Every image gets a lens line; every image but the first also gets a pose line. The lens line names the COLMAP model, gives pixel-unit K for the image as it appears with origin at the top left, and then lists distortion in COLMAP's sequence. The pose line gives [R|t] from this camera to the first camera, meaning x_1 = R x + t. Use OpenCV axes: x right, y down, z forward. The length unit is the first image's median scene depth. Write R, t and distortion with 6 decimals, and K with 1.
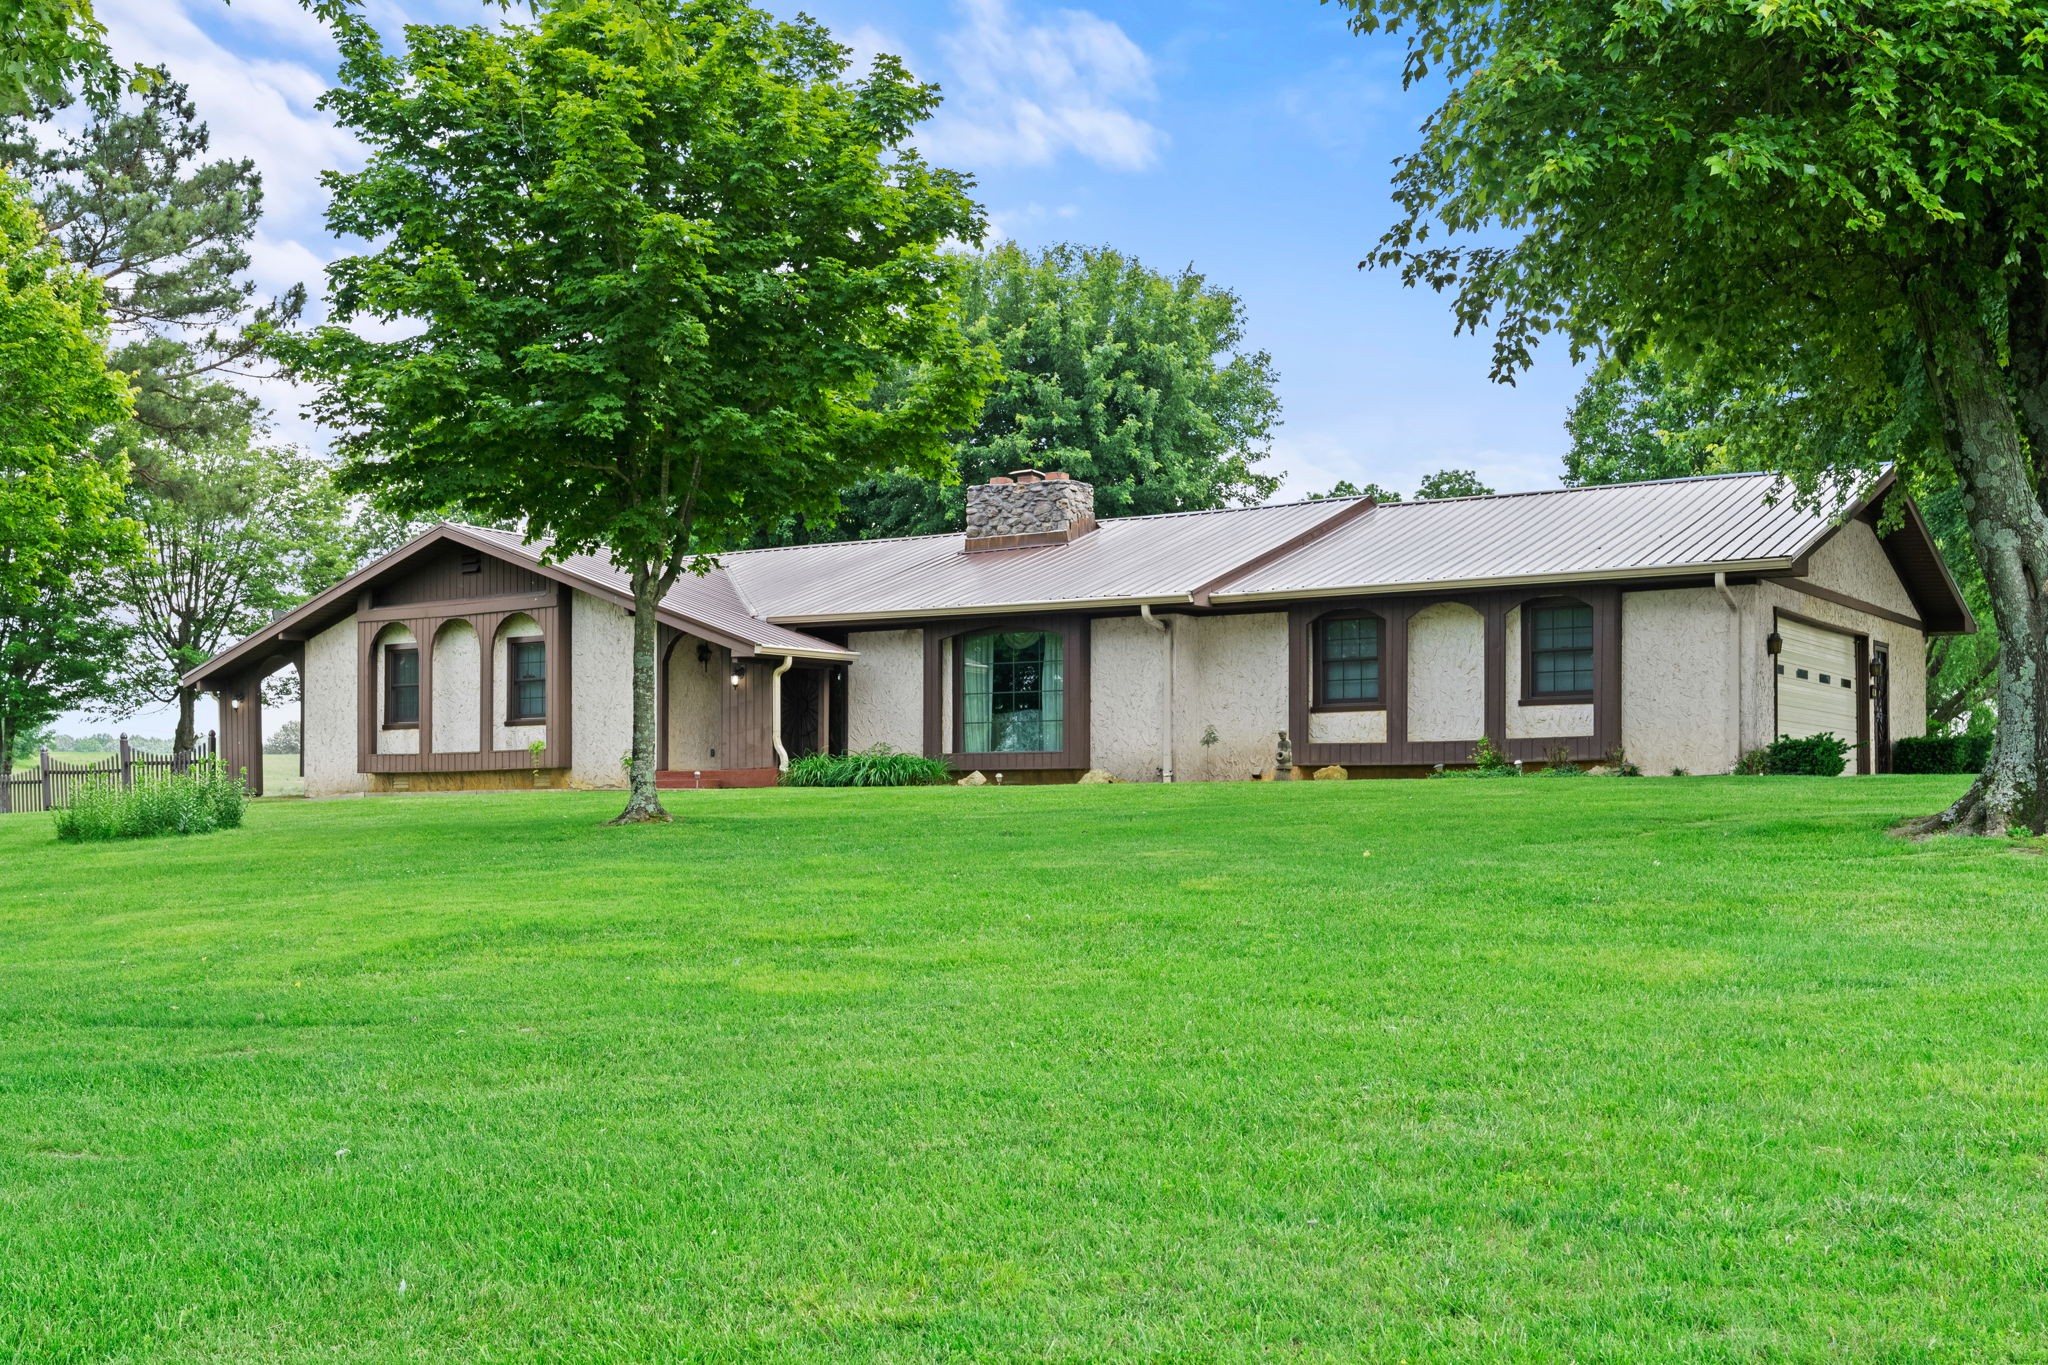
lens RADIAL K [[2331.2, 0, 1026.7], [0, 2331.2, 813.3], [0, 0, 1]] dist [0.015040, -0.012426]
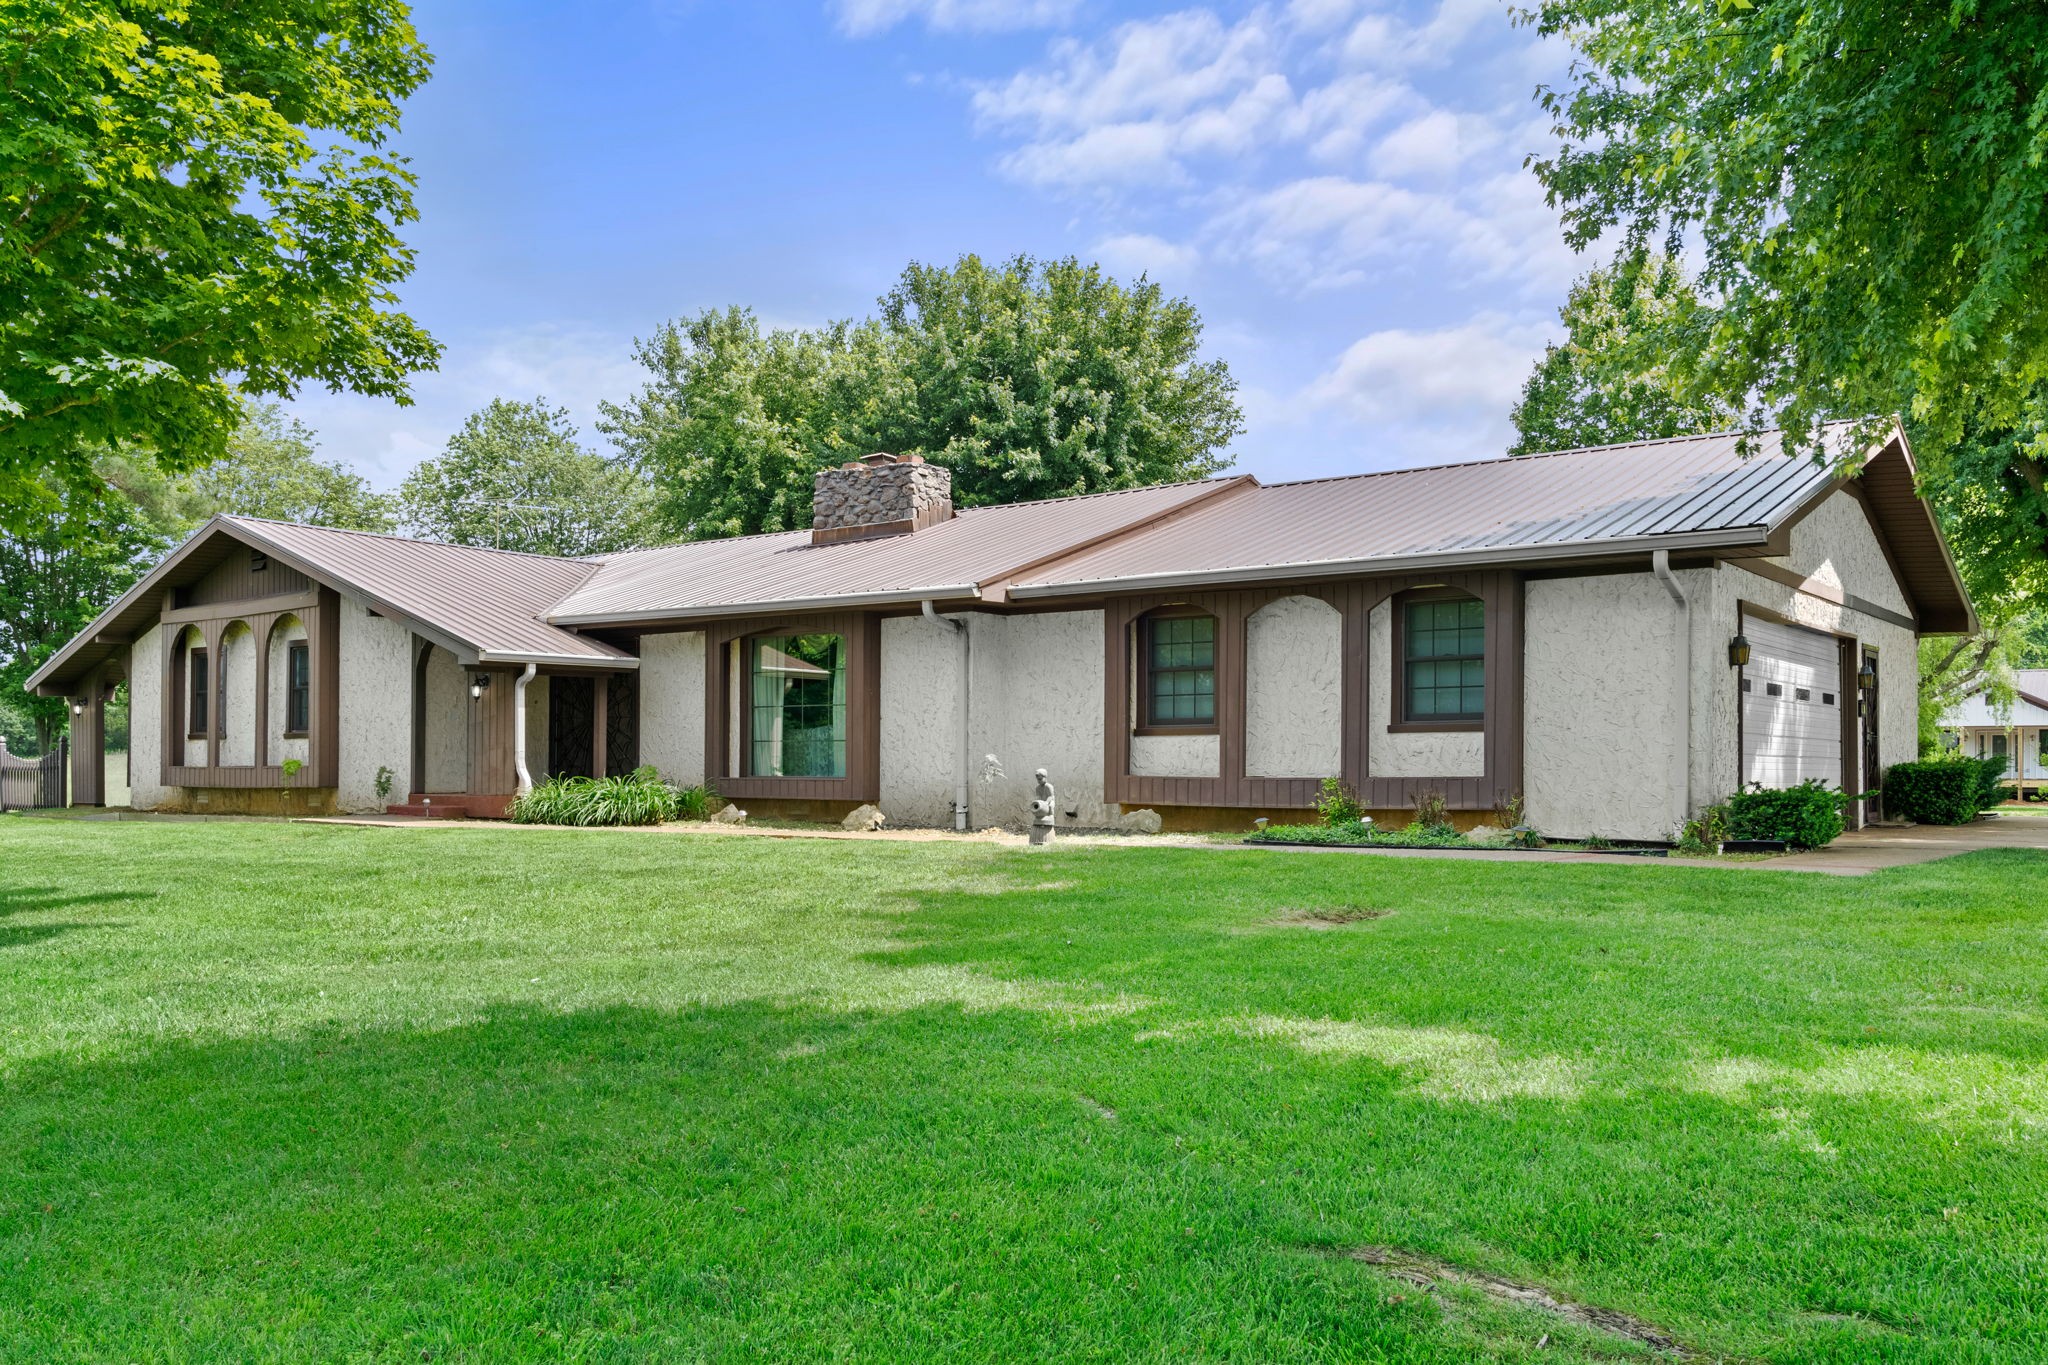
lens RADIAL K [[1690.4, 0, 1020.8], [0, 1690.4, 763.2], [0, 0, 1]] dist [-0.003347, 0.002934]
pose [[0.996611, 0.004881, -0.082110, 0.120960], [-0.004764, 0.999987, 0.001619, -0.032083], [0.082116, -0.001223, 0.996622, 0.392707]]
